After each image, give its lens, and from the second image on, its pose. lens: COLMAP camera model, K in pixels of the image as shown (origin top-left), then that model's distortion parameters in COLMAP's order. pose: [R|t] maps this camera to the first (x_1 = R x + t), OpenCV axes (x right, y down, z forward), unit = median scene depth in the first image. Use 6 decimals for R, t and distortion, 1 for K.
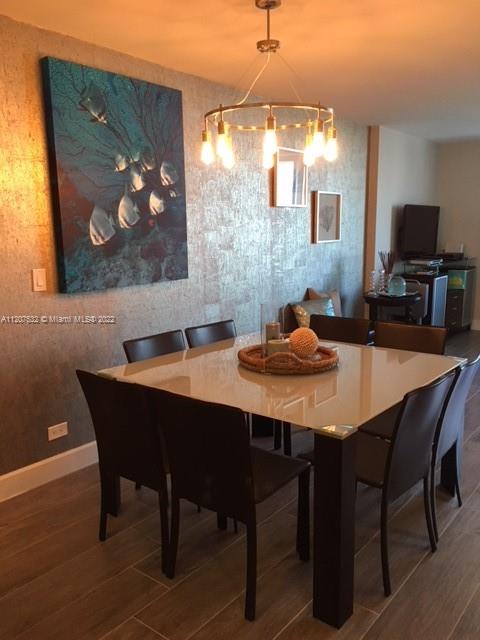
lens RADIAL K [[545.0, 0, 240.0], [0, 545.0, 320.0], [0, 0, 1]] dist [0.078865, -0.142117]
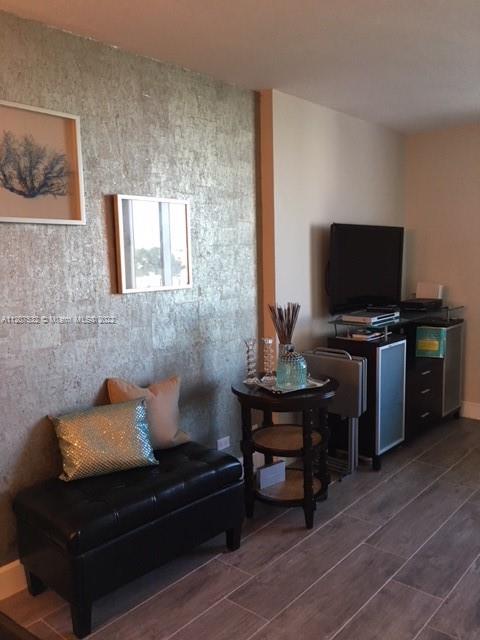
lens RADIAL K [[545.0, 0, 240.0], [0, 545.0, 320.0], [0, 0, 1]] dist [0.078865, -0.142117]
pose [[0.998551, -0.005733, -0.053516, 0.262849], [0.002787, 0.998485, -0.054953, -0.080536], [0.053750, 0.054724, 0.997054, 0.453058]]
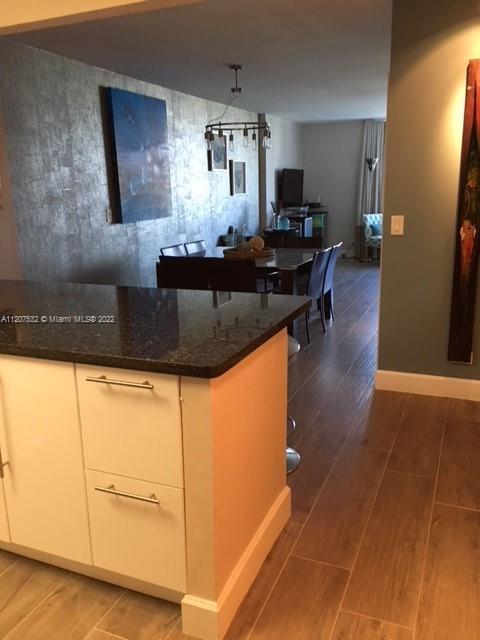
lens RADIAL K [[545.0, 0, 240.0], [0, 545.0, 320.0], [0, 0, 1]] dist [0.078865, -0.142117]
pose [[0.965564, -0.072653, 0.249817, -0.231720], [0.055156, 0.995554, 0.076350, 0.082531], [-0.254253, -0.059942, 0.965278, -0.456405]]
